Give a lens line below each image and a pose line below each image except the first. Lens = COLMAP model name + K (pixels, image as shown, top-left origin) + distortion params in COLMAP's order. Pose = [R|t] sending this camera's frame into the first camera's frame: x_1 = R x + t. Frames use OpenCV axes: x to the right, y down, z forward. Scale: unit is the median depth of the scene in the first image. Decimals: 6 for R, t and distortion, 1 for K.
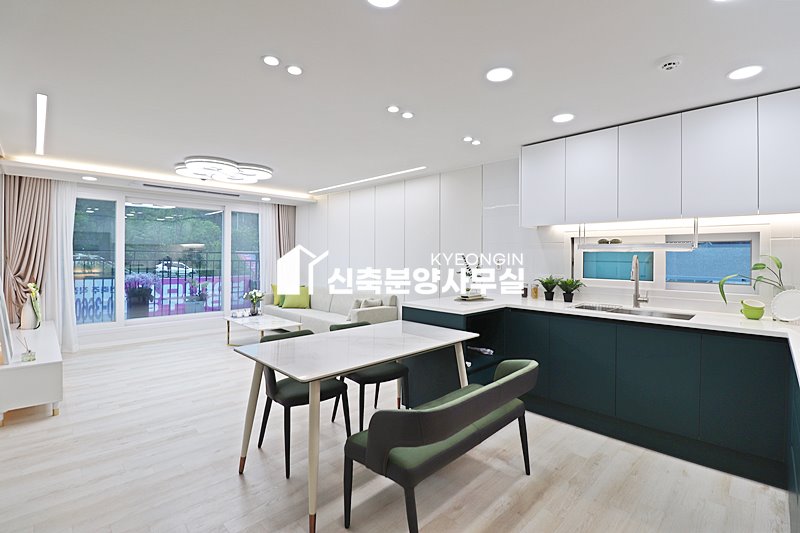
lens RADIAL K [[369.2, 0, 403.1], [0, 369.2, 257.0], [0, 0, 1]] dist [-0.001240, -0.012032]
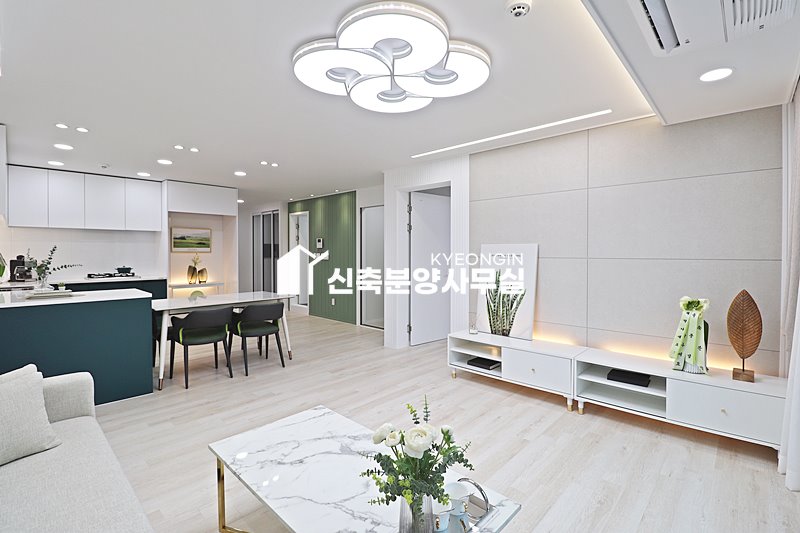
lens RADIAL K [[369.2, 0, 403.1], [0, 369.2, 257.0], [0, 0, 1]] dist [-0.001240, -0.012032]
pose [[-0.999454, -0.006214, -0.032446, -0.435030], [-0.006737, 0.999849, 0.016046, -0.000537], [0.032341, 0.016256, -0.999345, 1.331132]]
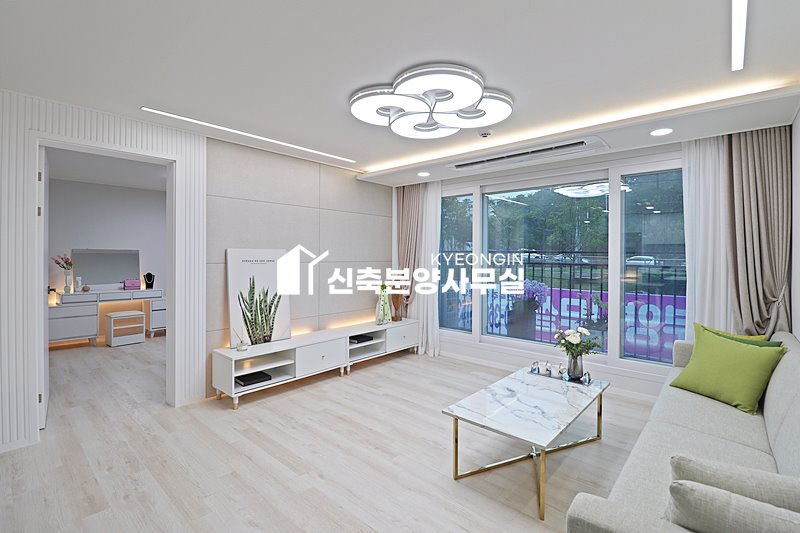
lens RADIAL K [[371.2, 0, 402.5], [0, 371.2, 256.8], [0, 0, 1]] dist [0.003969, -0.018451]
pose [[0.058449, -0.003775, -0.998283, 0.078146], [-0.007241, 0.999965, -0.004206, 0.000158], [0.998264, 0.007475, 0.058419, 0.831642]]
